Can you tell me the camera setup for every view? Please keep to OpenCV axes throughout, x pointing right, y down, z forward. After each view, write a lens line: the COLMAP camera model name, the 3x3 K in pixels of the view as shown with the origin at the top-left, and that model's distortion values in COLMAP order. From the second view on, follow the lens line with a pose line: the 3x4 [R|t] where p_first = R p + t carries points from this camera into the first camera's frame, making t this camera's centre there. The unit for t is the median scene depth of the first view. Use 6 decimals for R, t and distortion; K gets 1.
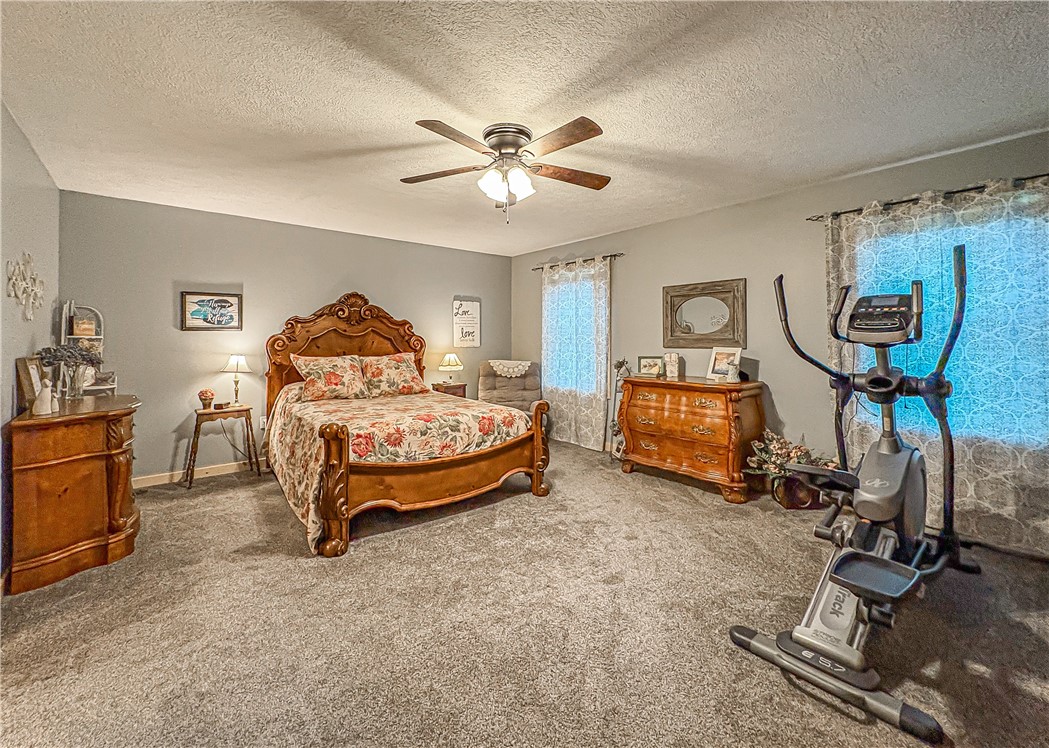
lens RADIAL K [[435.6, 0, 523.8], [0, 435.6, 337.7], [0, 0, 1]] dist [0.000446, 0.000166]
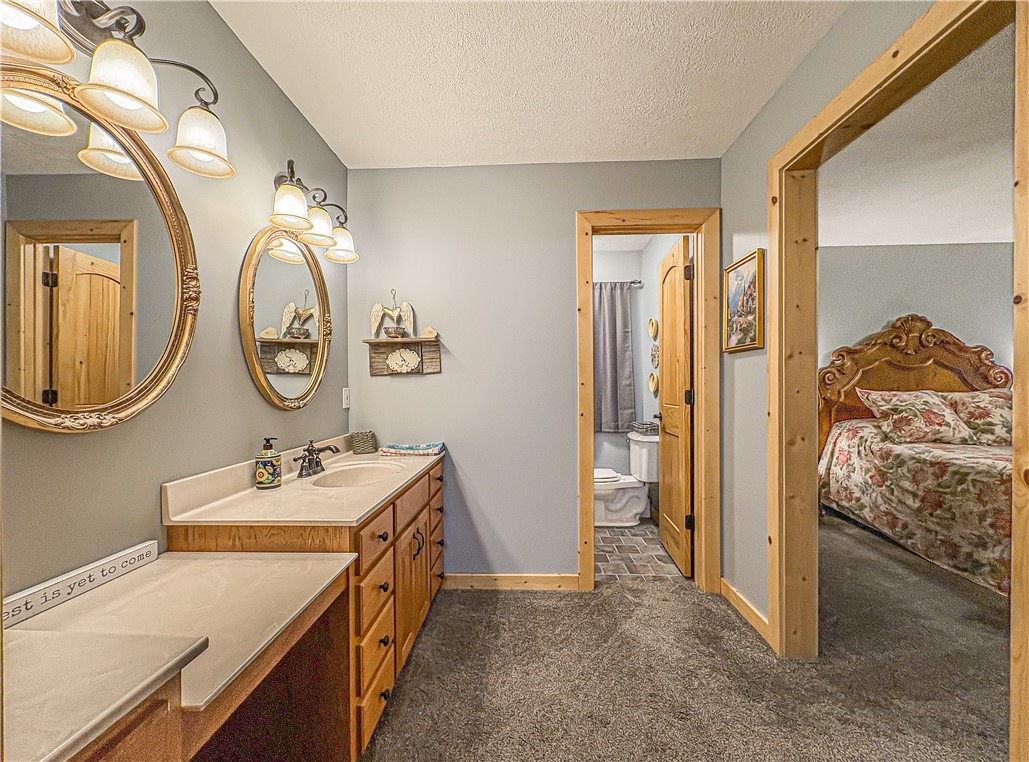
lens RADIAL K [[414.6, 0, 514.5], [0, 414.6, 381.0], [0, 0, 1]] dist [-0.000080, 0.000049]
pose [[0.742104, -0.011785, -0.670181, -0.495070], [0.009894, 0.999929, -0.006628, 0.022235], [0.670211, -0.001712, 0.742168, -0.107821]]
